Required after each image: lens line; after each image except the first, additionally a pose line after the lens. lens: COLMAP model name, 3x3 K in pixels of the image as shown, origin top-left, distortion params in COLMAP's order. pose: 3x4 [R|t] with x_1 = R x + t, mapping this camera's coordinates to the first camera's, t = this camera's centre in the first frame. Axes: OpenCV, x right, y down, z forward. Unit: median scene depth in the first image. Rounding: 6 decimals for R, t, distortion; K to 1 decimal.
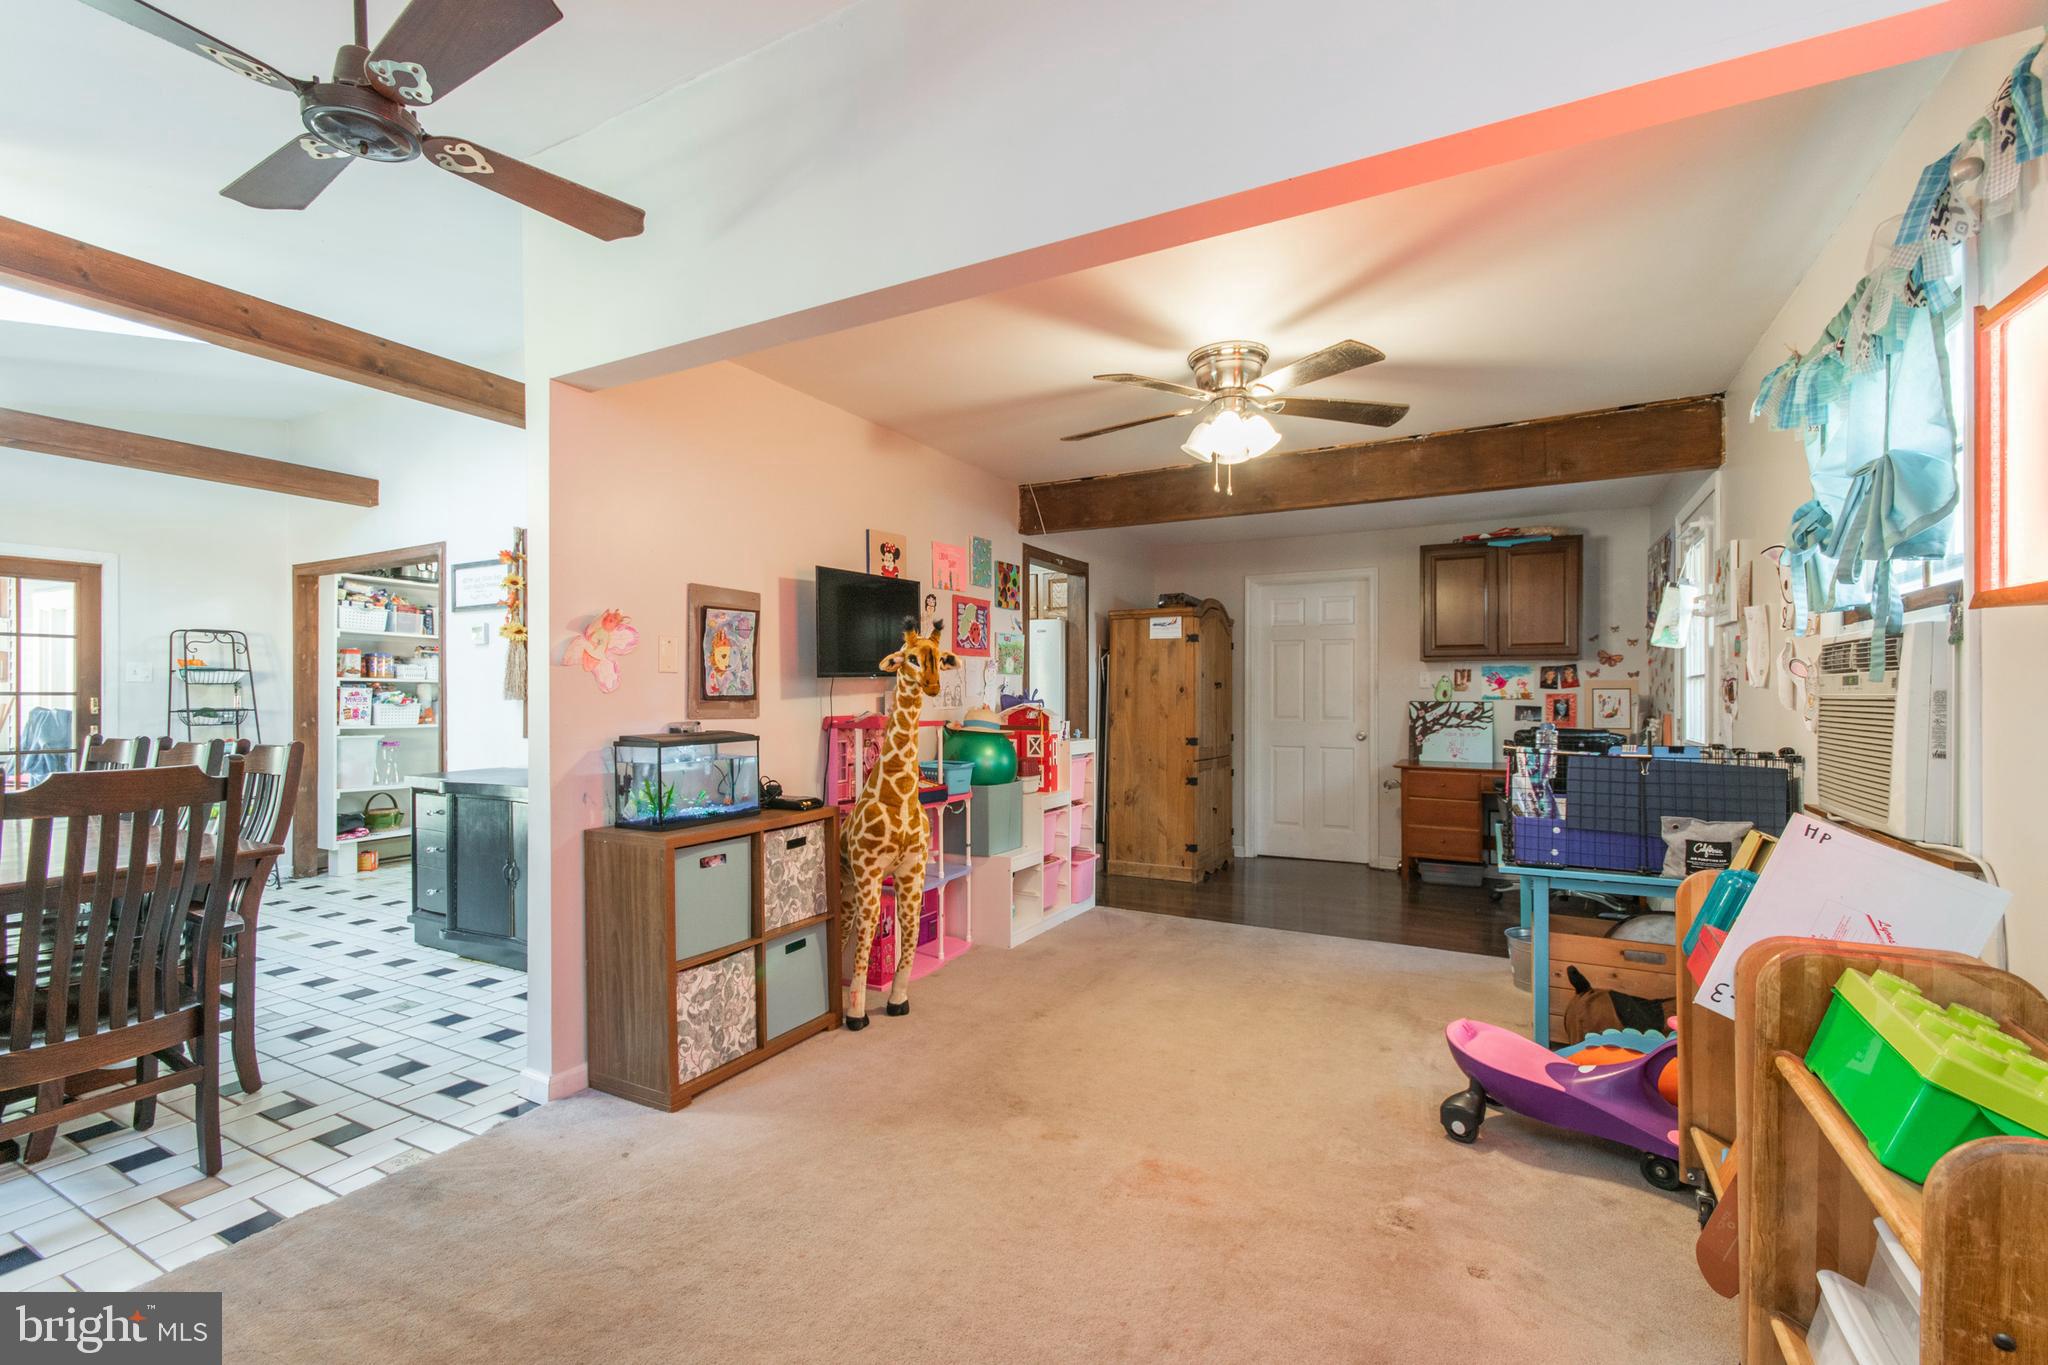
lens RADIAL K [[894.2, 0, 973.1], [0, 894.2, 695.9], [0, 0, 1]] dist [0.001541, 0.000148]
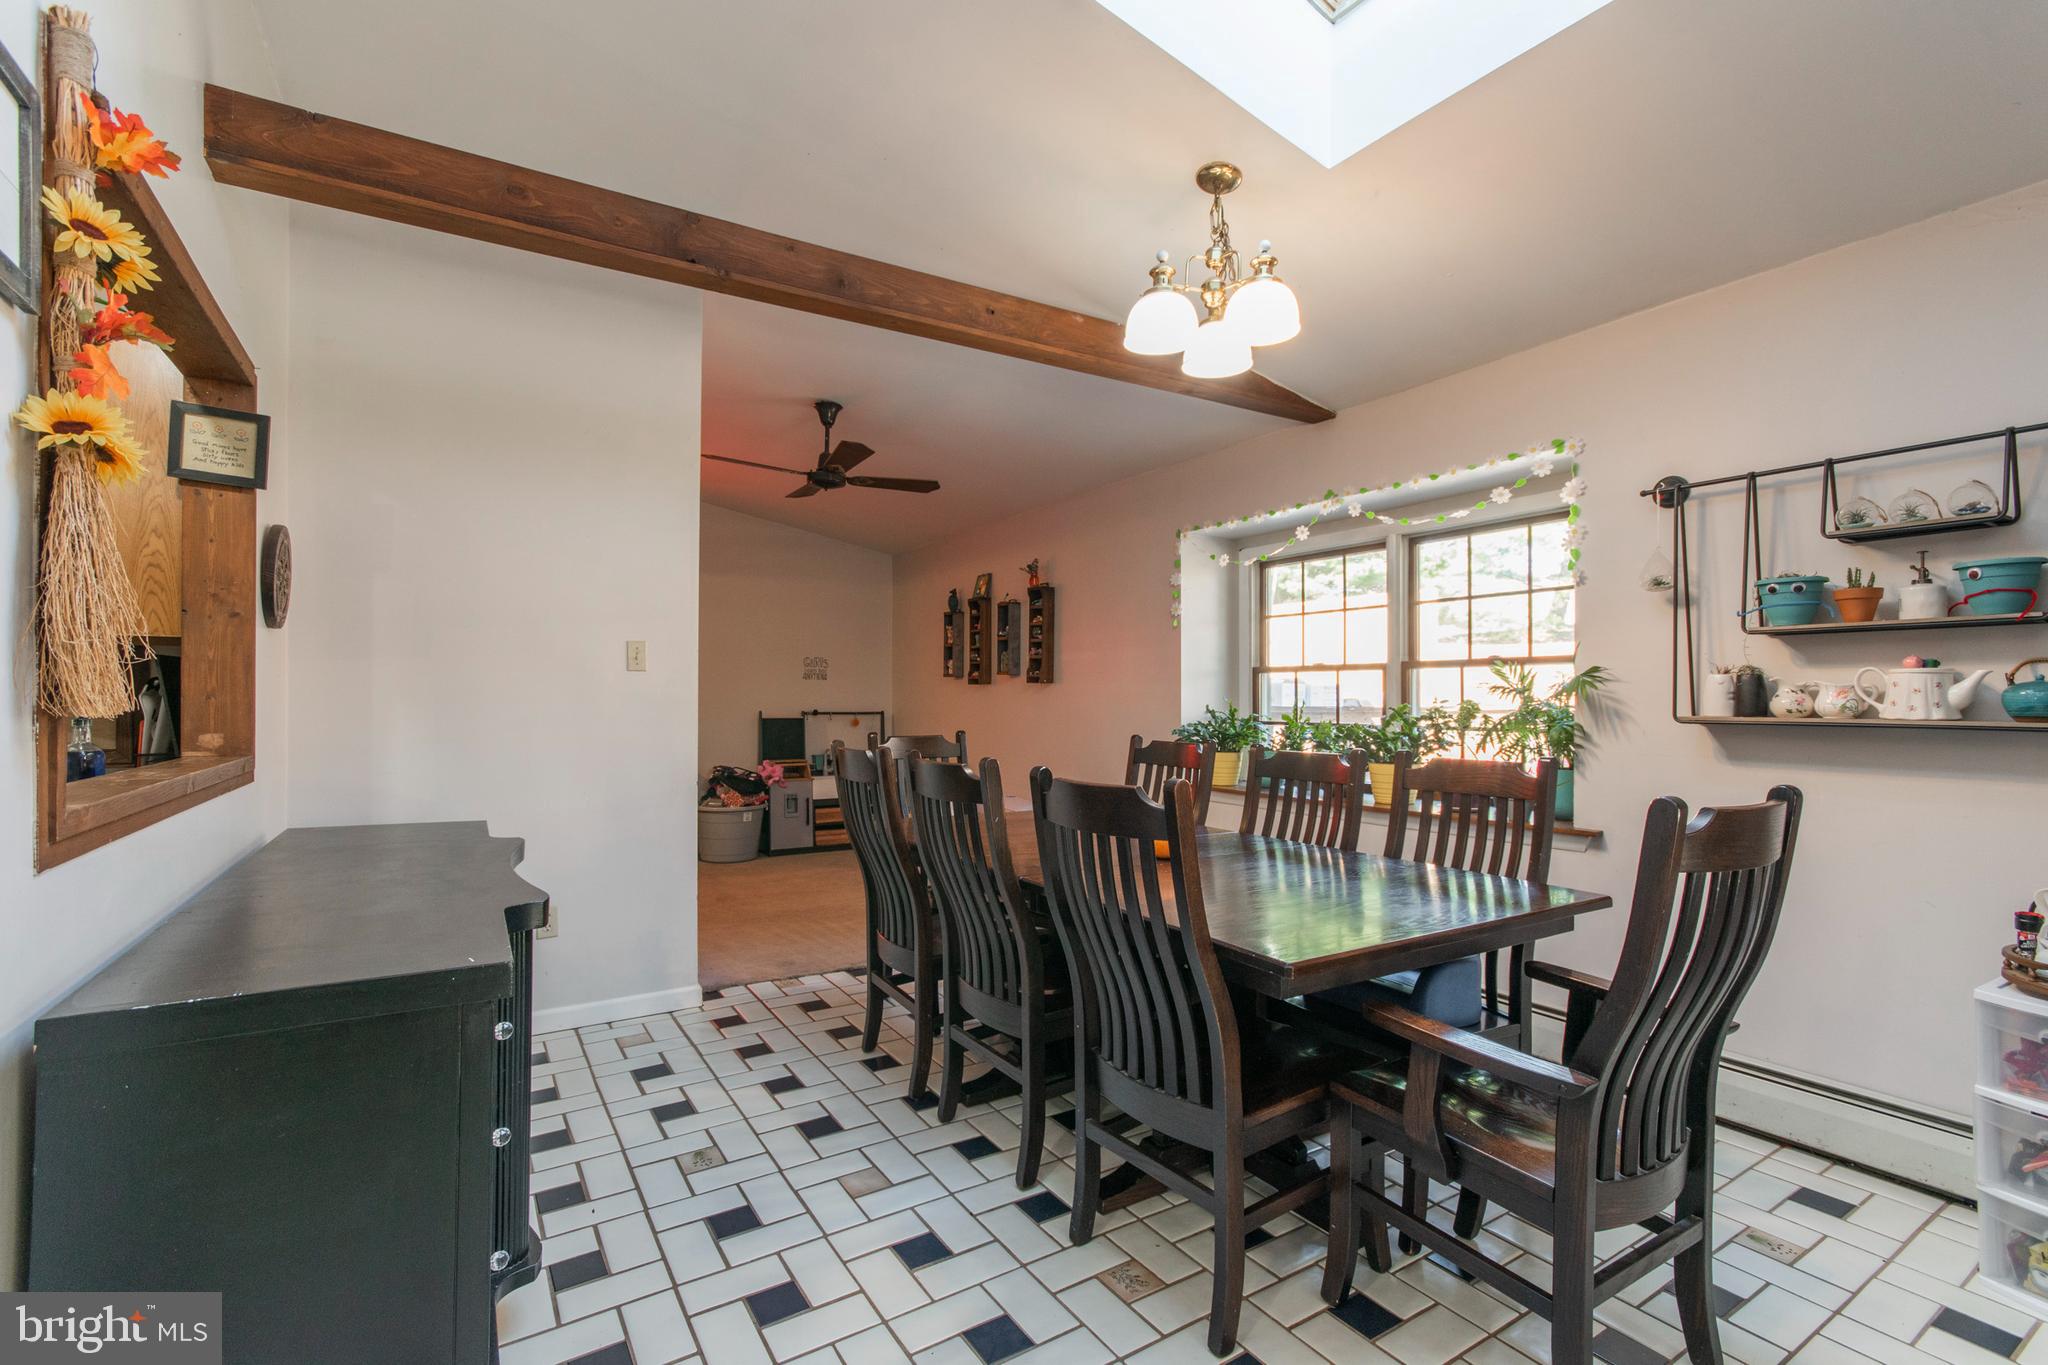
lens RADIAL K [[873.8, 0, 978.7], [0, 873.8, 699.9], [0, 0, 1]] dist [-0.016035, 0.000126]
pose [[-0.869451, 0.004172, 0.494002, -0.659676], [0.007974, 0.999953, 0.005589, -0.000916], [-0.493955, 0.008799, -0.869443, 0.843314]]
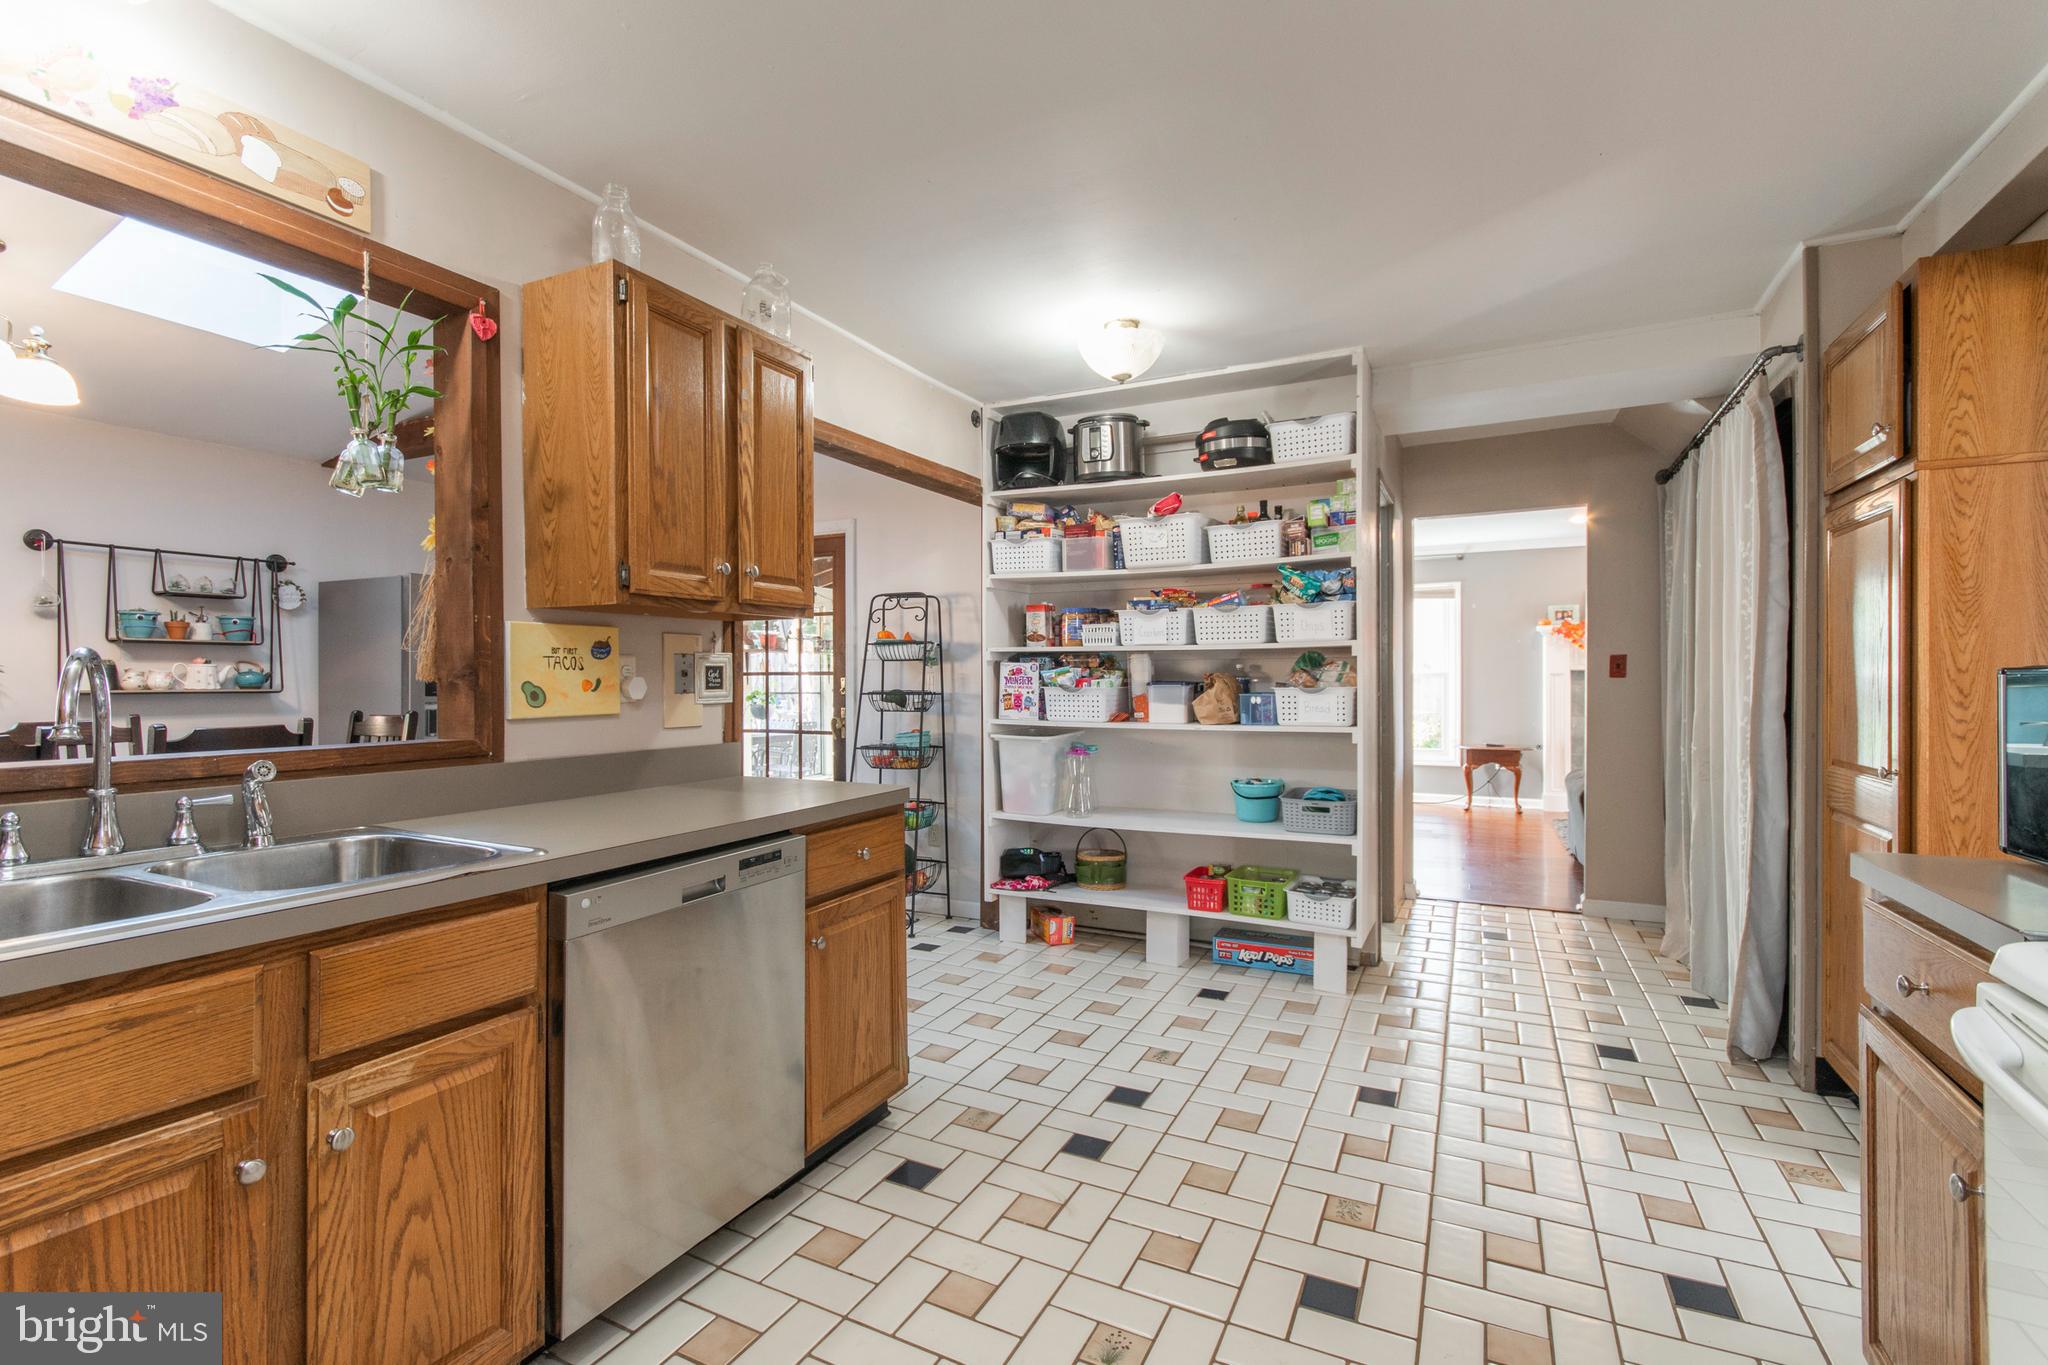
lens RADIAL K [[903.1, 0, 1024.9], [0, 903.1, 679.3], [0, 0, 1]] dist [0.002090, 0.000256]
pose [[0.036511, 0.005582, -0.999318, -0.027242], [0.000114, 0.999984, 0.005590, -0.000351], [0.999333, -0.000318, 0.036509, 1.009135]]
